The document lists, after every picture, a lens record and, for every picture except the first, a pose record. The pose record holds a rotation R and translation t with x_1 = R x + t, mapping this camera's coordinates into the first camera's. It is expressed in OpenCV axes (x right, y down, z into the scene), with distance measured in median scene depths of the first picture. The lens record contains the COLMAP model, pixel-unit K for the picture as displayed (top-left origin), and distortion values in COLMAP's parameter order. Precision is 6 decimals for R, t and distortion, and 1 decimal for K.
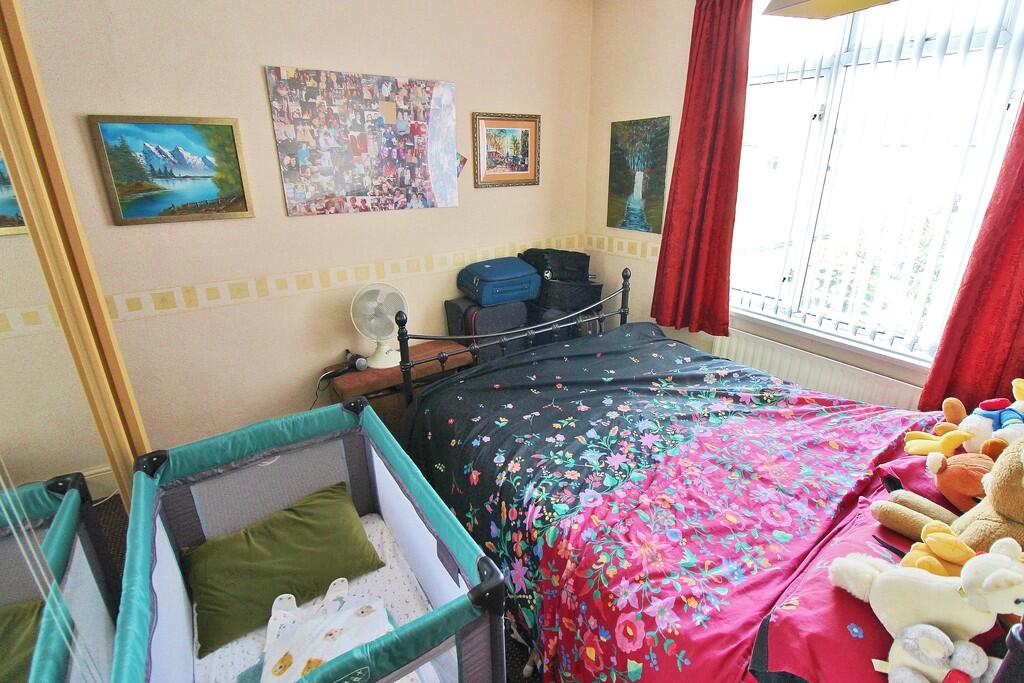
lens RADIAL K [[475.5, 0, 517.8], [0, 475.5, 332.0], [0, 0, 1]] dist [0.001622, -0.014078]
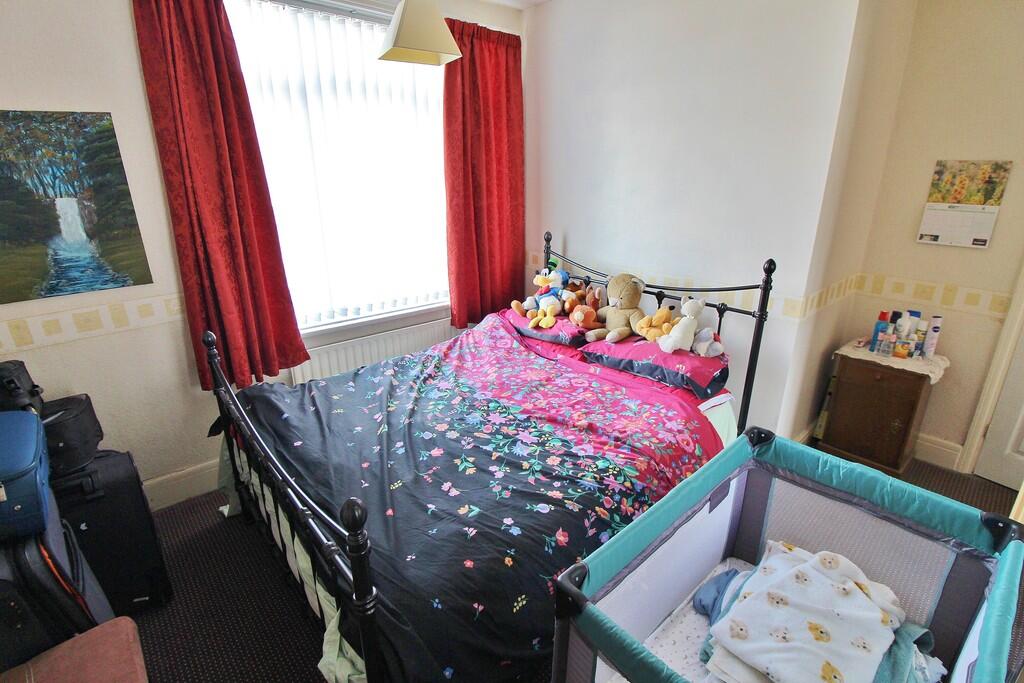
lens RADIAL K [[475.5, 0, 517.8], [0, 475.5, 332.0], [0, 0, 1]] dist [0.001622, -0.014078]
pose [[-0.146448, -0.305491, 0.940865, -0.715060], [0.345167, 0.875561, 0.338014, -0.311016], [-0.927045, 0.374257, -0.022779, 0.885166]]
